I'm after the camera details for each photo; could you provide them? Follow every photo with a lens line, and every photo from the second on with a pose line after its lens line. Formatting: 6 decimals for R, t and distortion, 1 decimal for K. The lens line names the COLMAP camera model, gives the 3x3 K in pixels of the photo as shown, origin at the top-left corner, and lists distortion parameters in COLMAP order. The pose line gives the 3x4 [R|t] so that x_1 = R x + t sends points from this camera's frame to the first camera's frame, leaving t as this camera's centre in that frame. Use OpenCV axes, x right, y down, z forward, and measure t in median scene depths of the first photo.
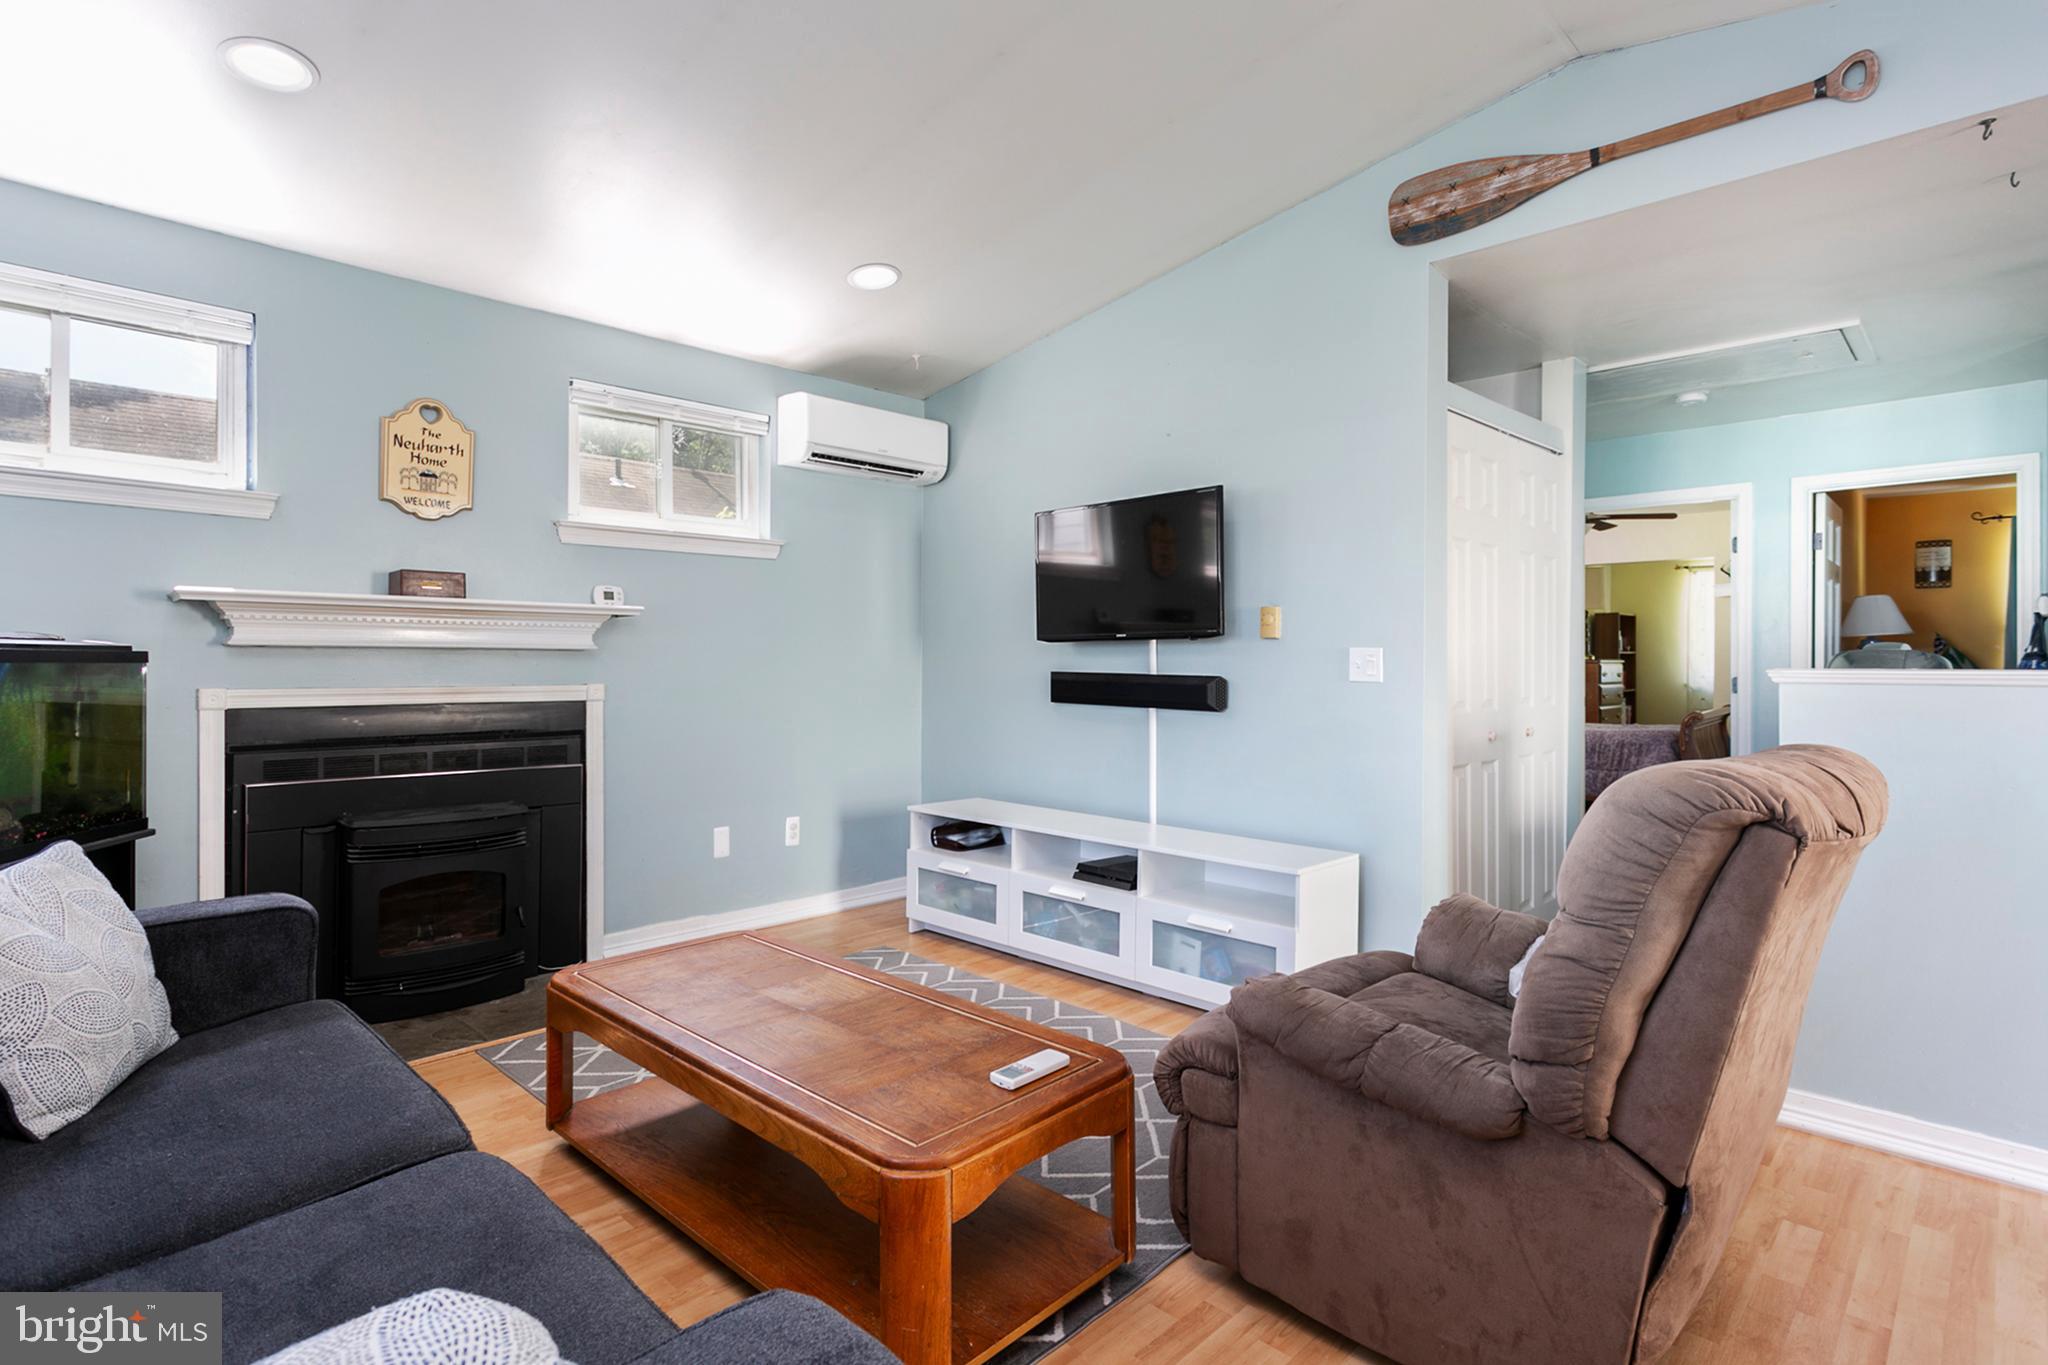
lens RADIAL K [[999.2, 0, 1018.1], [0, 999.2, 662.7], [0, 0, 1]] dist [0.001180, 0.008838]
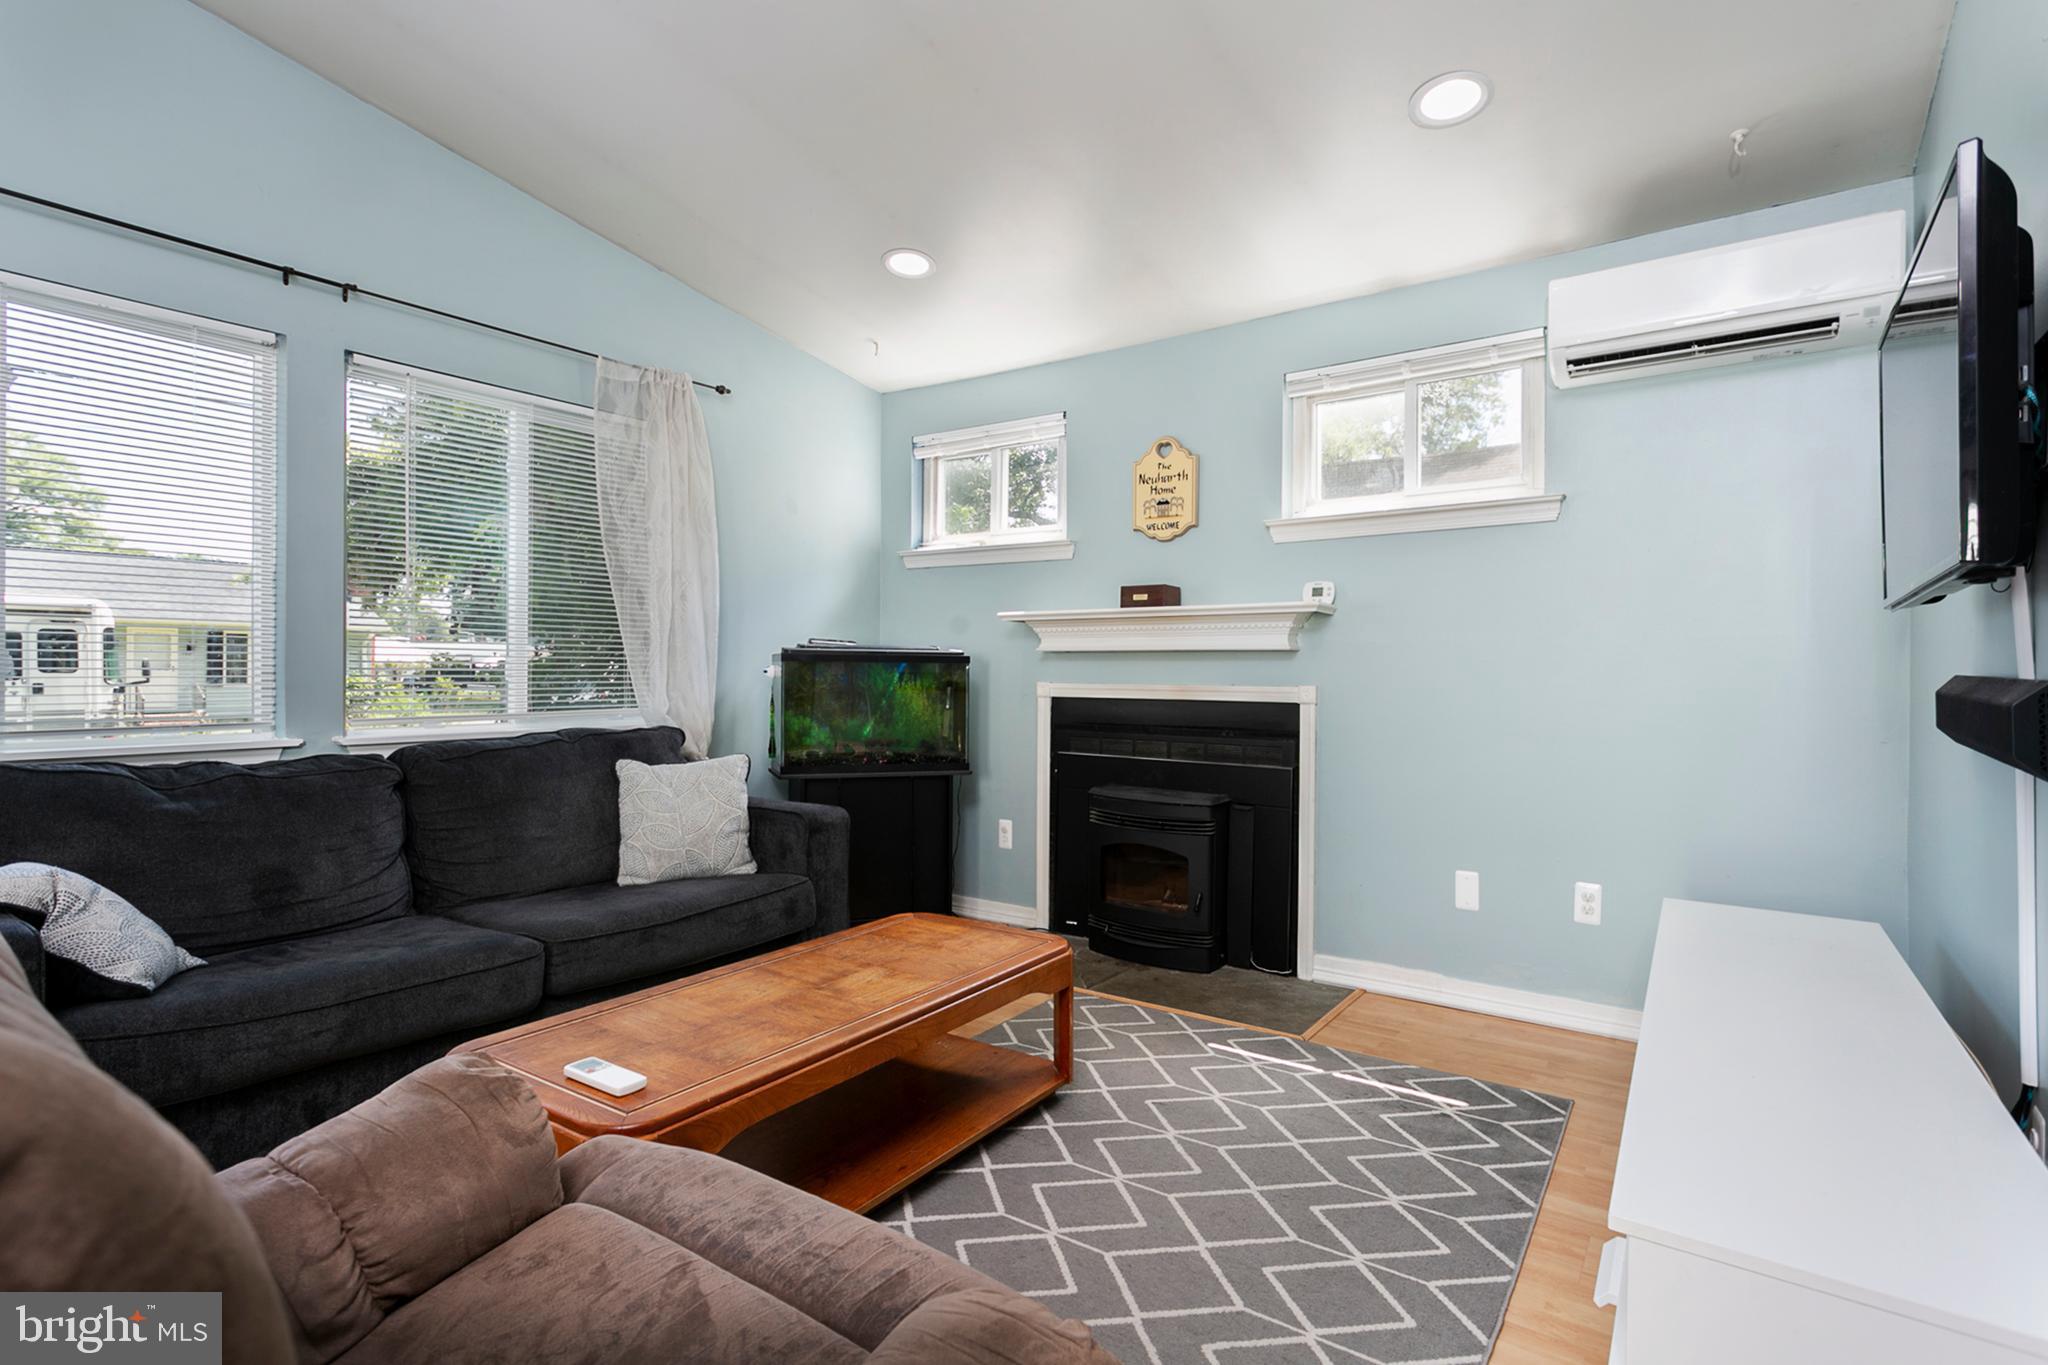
lens RADIAL K [[999.2, 0, 1018.1], [0, 999.2, 662.7], [0, 0, 1]] dist [0.001180, 0.008838]
pose [[0.163735, -0.011599, -0.986436, 0.481364], [-0.005647, 0.999903, -0.012694, 0.013337], [0.986488, 0.007649, 0.163654, 0.586283]]
